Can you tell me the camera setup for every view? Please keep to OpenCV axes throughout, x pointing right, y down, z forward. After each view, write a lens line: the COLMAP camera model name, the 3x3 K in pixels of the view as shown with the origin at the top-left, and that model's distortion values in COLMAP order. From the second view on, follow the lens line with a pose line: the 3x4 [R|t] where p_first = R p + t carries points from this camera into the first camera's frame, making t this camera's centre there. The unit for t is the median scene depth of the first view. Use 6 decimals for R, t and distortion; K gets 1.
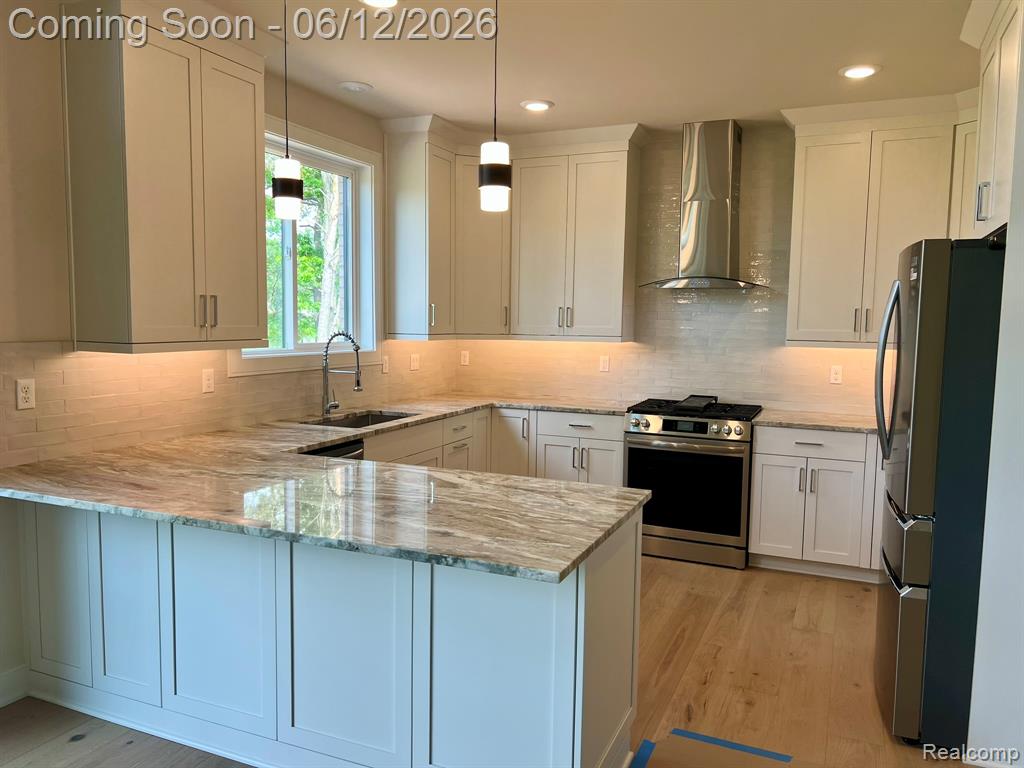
lens RADIAL K [[769.2, 0, 508.0], [0, 769.2, 386.1], [0, 0, 1]] dist [0.112888, -0.174007]
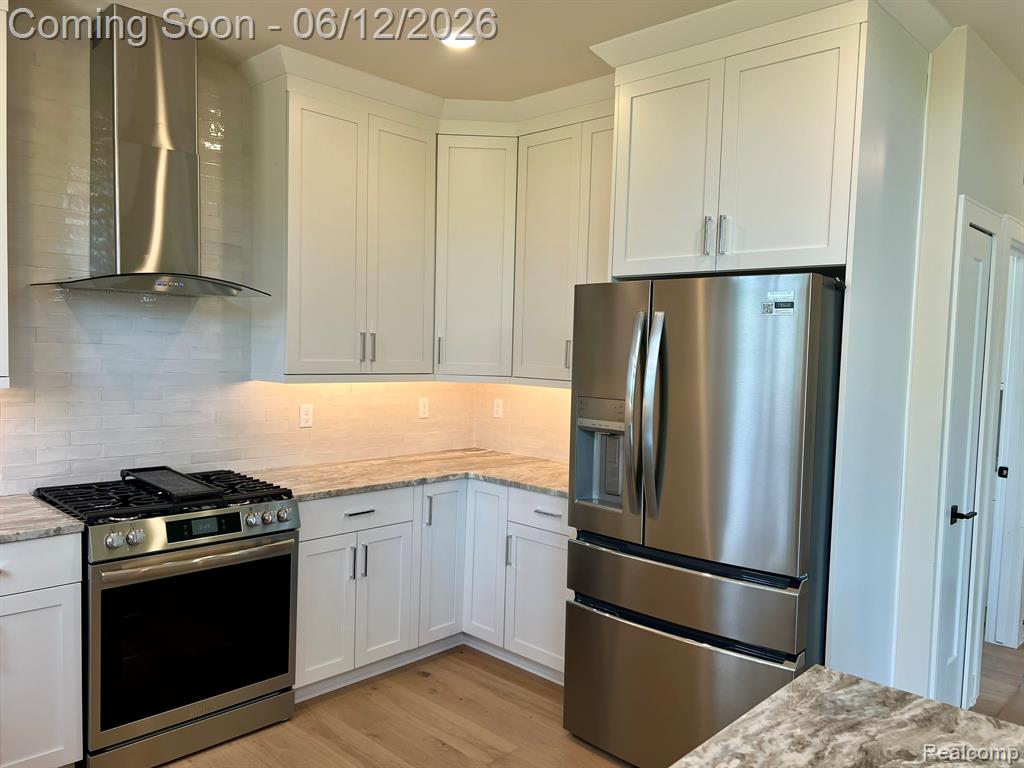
lens RADIAL K [[773.4, 0, 512.0], [0, 773.4, 384.0], [0, 0, 1]] dist [0.051295, -0.052700]
pose [[0.340854, -0.053649, 0.938584, -0.234005], [0.061510, 0.997504, 0.034679, -0.060024], [-0.938102, 0.045912, 0.343303, 0.540940]]
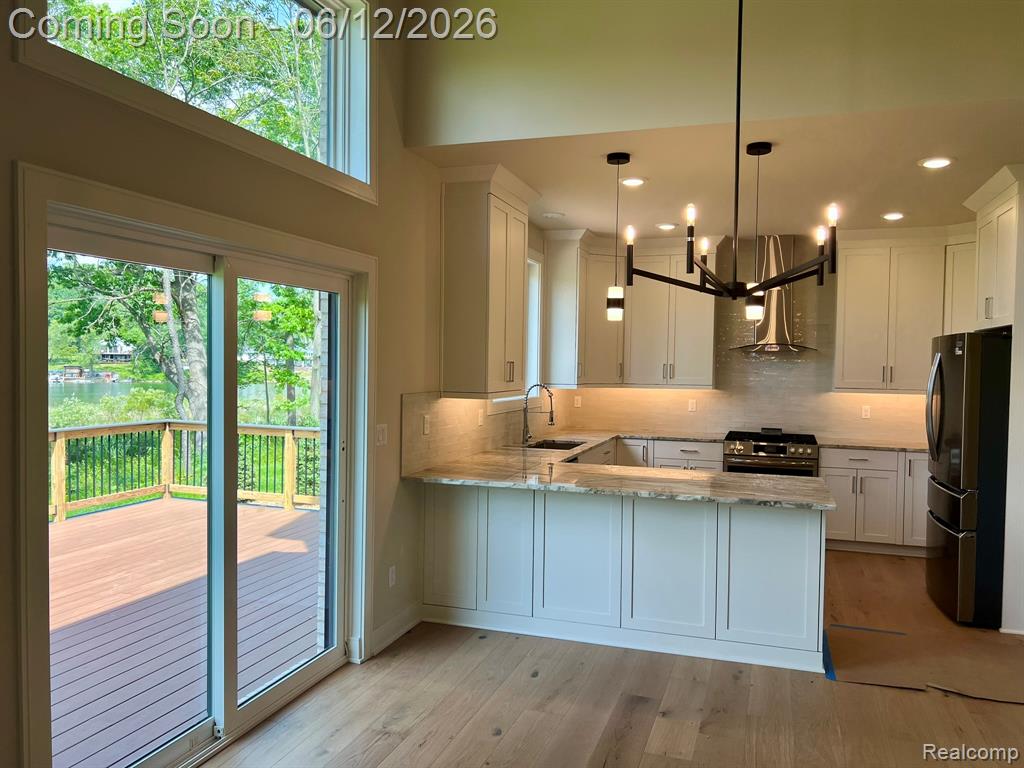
lens RADIAL K [[773.4, 0, 512.0], [0, 773.4, 384.0], [0, 0, 1]] dist [0.051295, -0.052700]
pose [[0.995616, -0.003689, 0.093464, -0.352084], [0.009351, 0.998142, -0.060212, 0.013483], [-0.093068, 0.060822, 0.993800, -0.351889]]
